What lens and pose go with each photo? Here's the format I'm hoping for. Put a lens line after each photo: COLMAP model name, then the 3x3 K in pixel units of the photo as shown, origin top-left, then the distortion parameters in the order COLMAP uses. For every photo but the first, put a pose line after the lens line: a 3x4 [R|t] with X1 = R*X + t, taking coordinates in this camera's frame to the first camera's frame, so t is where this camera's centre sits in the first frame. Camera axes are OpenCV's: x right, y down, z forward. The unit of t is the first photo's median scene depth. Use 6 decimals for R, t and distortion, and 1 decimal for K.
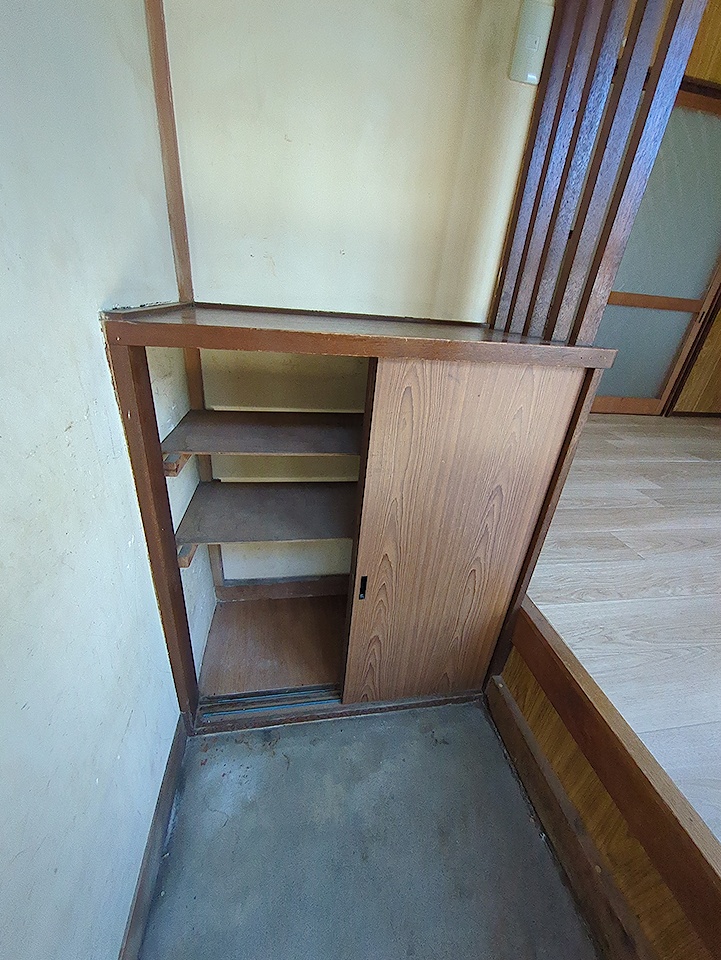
lens RADIAL K [[378.6, 0, 359.8], [0, 378.6, 482.9], [0, 0, 1]] dist [-0.001560, 0.001179]
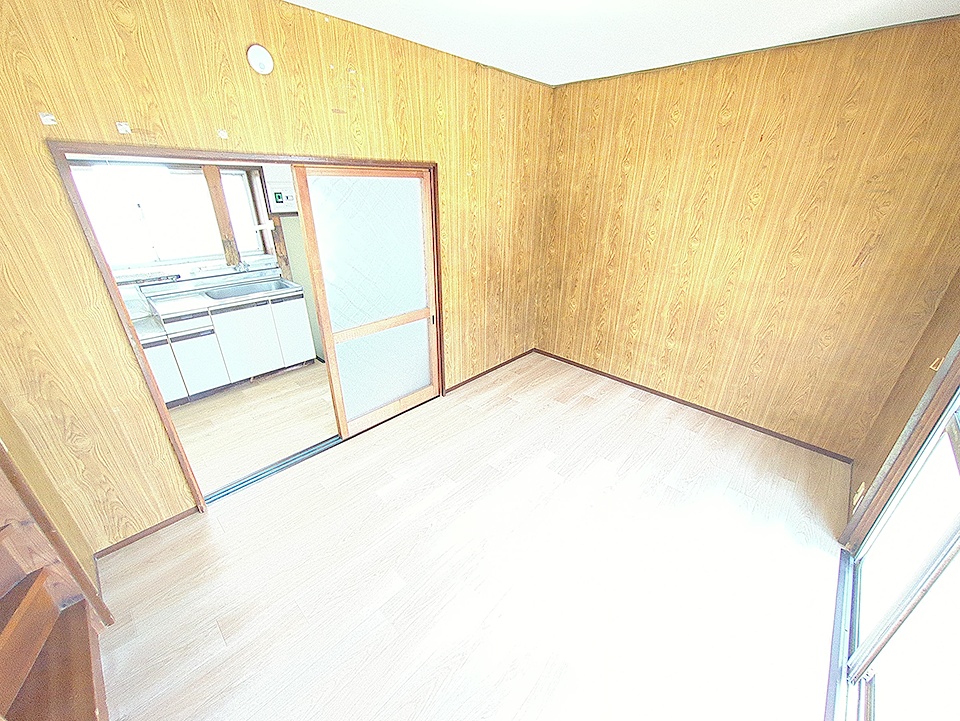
lens RADIAL K [[378.6, 0, 477.7], [0, 378.6, 355.4], [0, 0, 1]] dist [-0.001560, 0.001179]
pose [[0.800250, -0.313366, 0.511275, 1.110134], [0.315070, 0.945151, 0.086145, -1.090139], [-0.510226, 0.092150, 0.855089, -0.056633]]
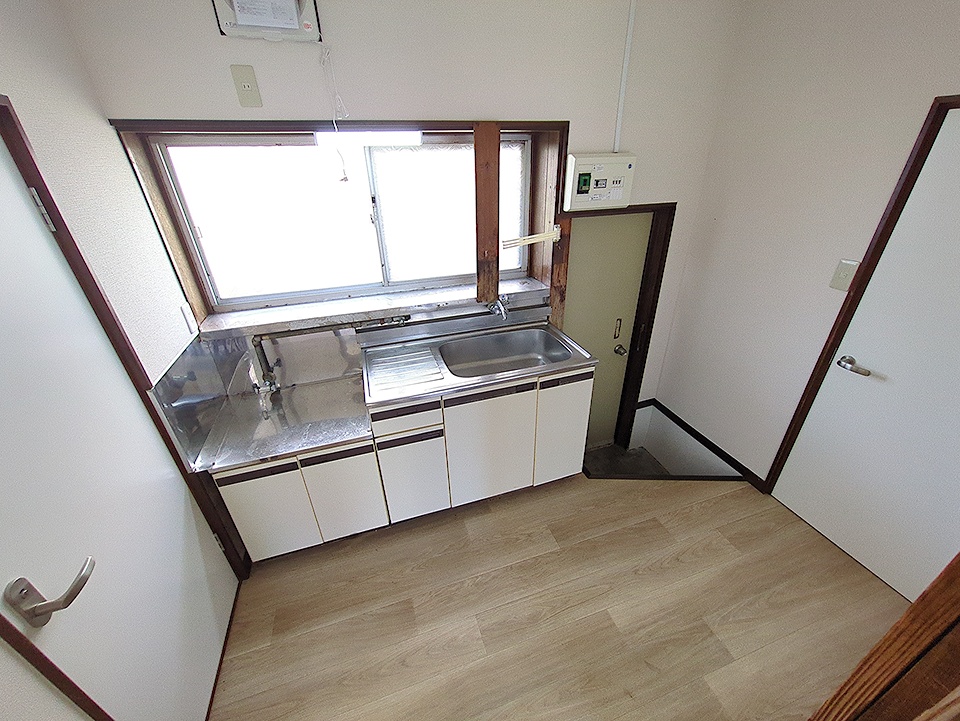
lens RADIAL K [[378.6, 0, 484.8], [0, 378.6, 361.5], [0, 0, 1]] dist [-0.001560, 0.001179]
pose [[0.984048, -0.154926, 0.087451, 1.116241], [0.152189, 0.987652, 0.037185, -2.075087], [-0.092132, -0.023283, 0.995475, 2.022394]]
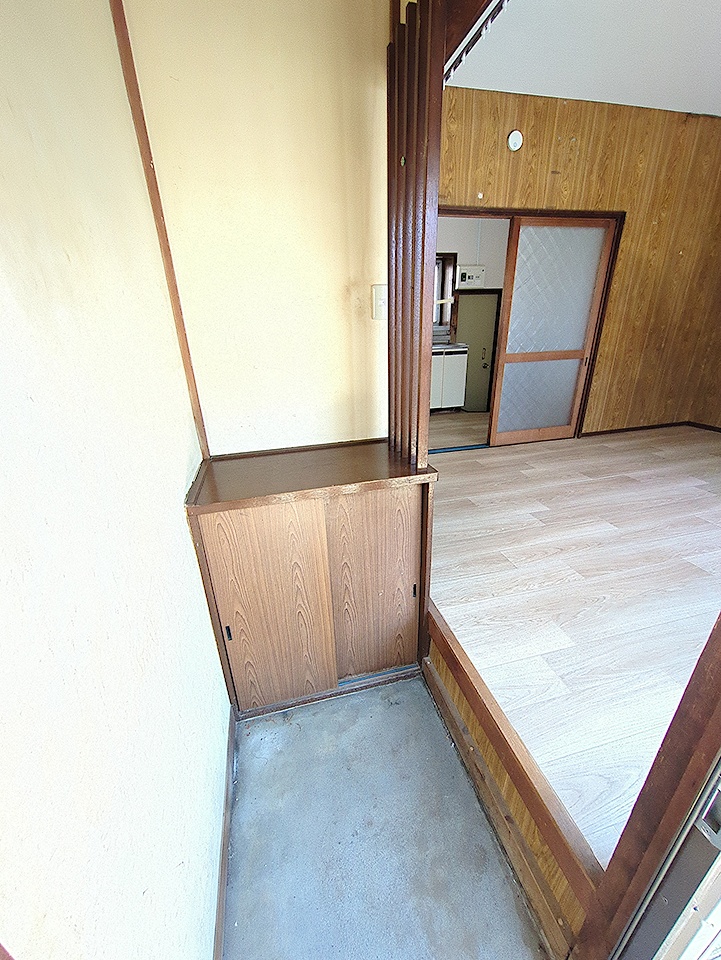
lens RADIAL K [[378.6, 0, 359.9], [0, 378.6, 484.8], [0, 0, 1]] dist [-0.001560, 0.001179]
pose [[0.990861, -0.131505, 0.030026, 0.146214], [0.132967, 0.989680, -0.053410, -0.163997], [-0.022692, 0.056914, 0.998121, -0.650796]]
